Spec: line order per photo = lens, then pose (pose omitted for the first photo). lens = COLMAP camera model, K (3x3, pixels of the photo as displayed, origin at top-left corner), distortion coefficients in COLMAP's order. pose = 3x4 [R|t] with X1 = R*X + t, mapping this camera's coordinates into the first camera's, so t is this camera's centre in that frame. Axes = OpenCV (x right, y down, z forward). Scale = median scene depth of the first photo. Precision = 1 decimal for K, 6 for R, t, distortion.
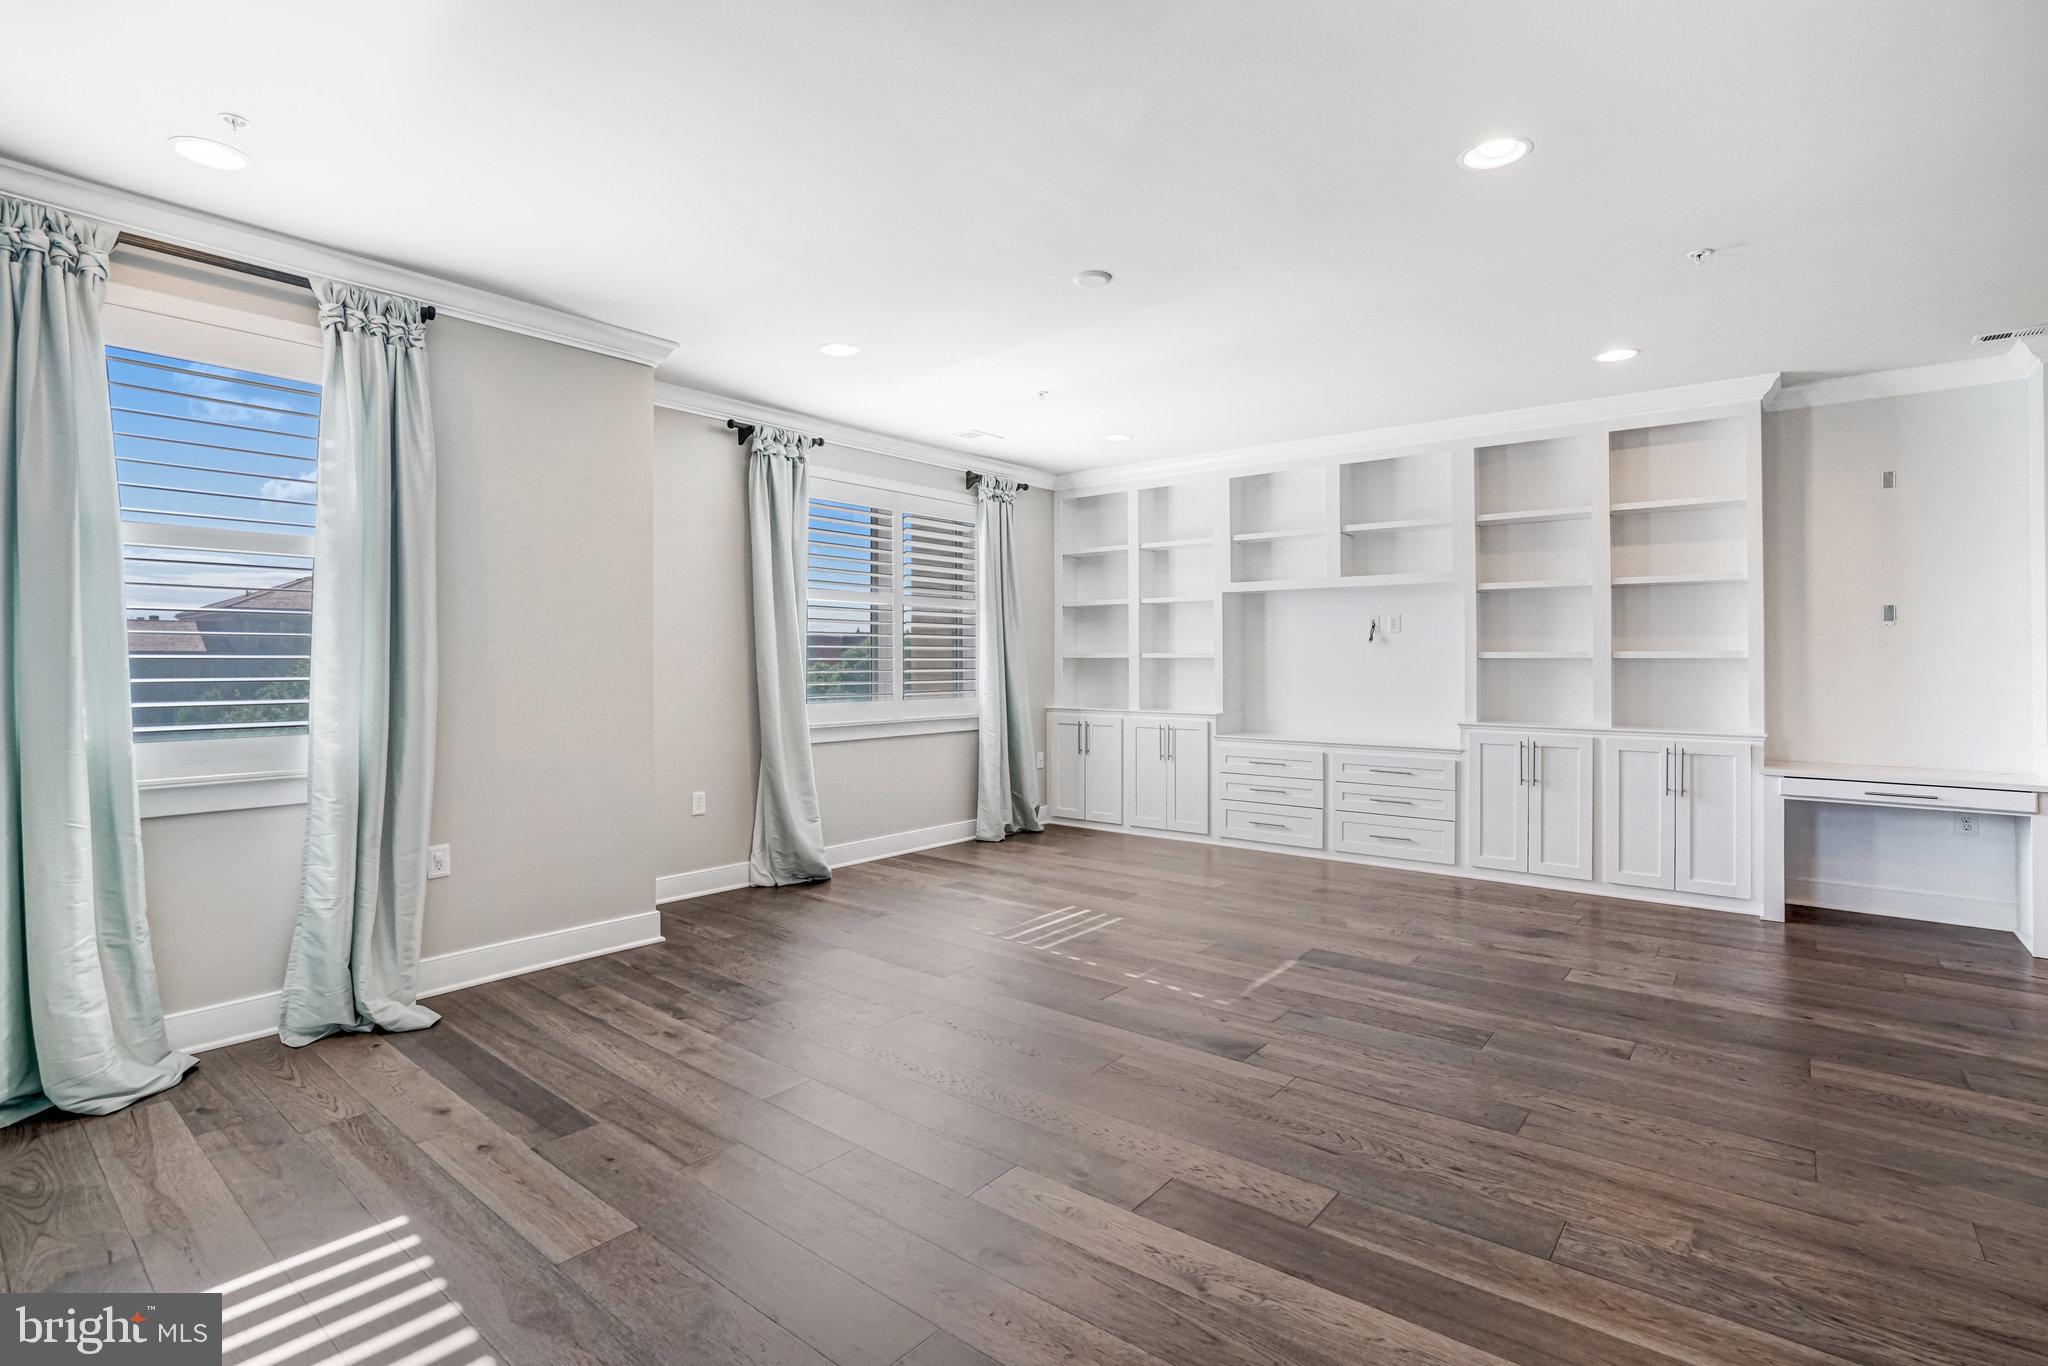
lens RADIAL K [[1015.4, 0, 1025.3], [0, 1015.4, 658.7], [0, 0, 1]] dist [0.001297, 0.000611]
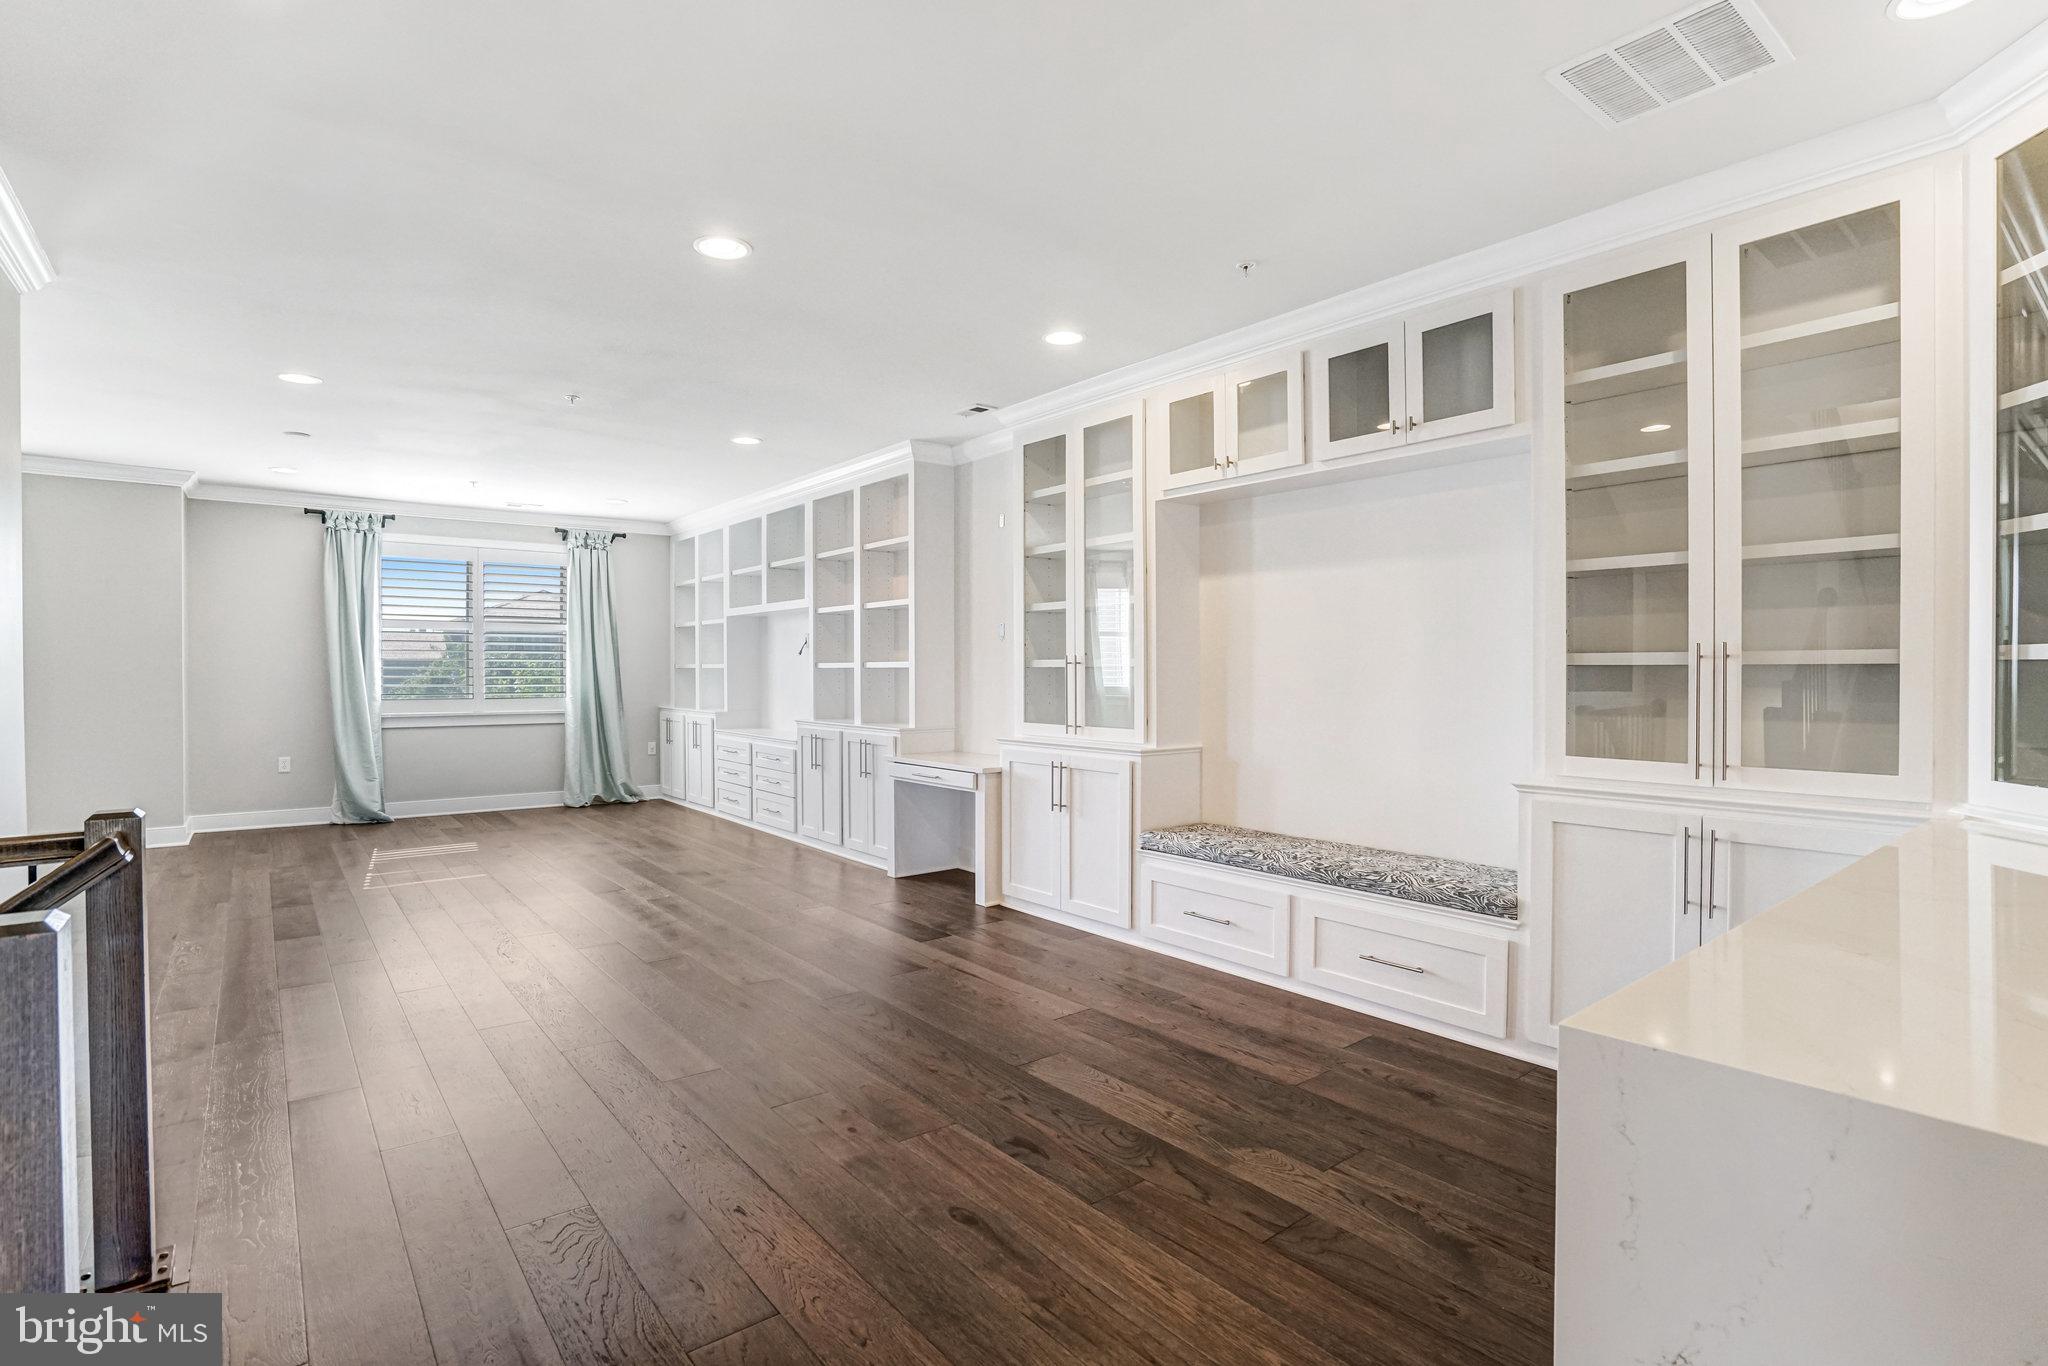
lens RADIAL K [[1006.9, 0, 1066.7], [0, 1006.9, 679.1], [0, 0, 1]] dist [-0.068110, 0.023767]
pose [[0.977105, 0.002309, -0.212747, 1.256444], [-0.000405, 0.999959, 0.008995, 0.002345], [0.212759, -0.008703, 0.977066, -0.177399]]
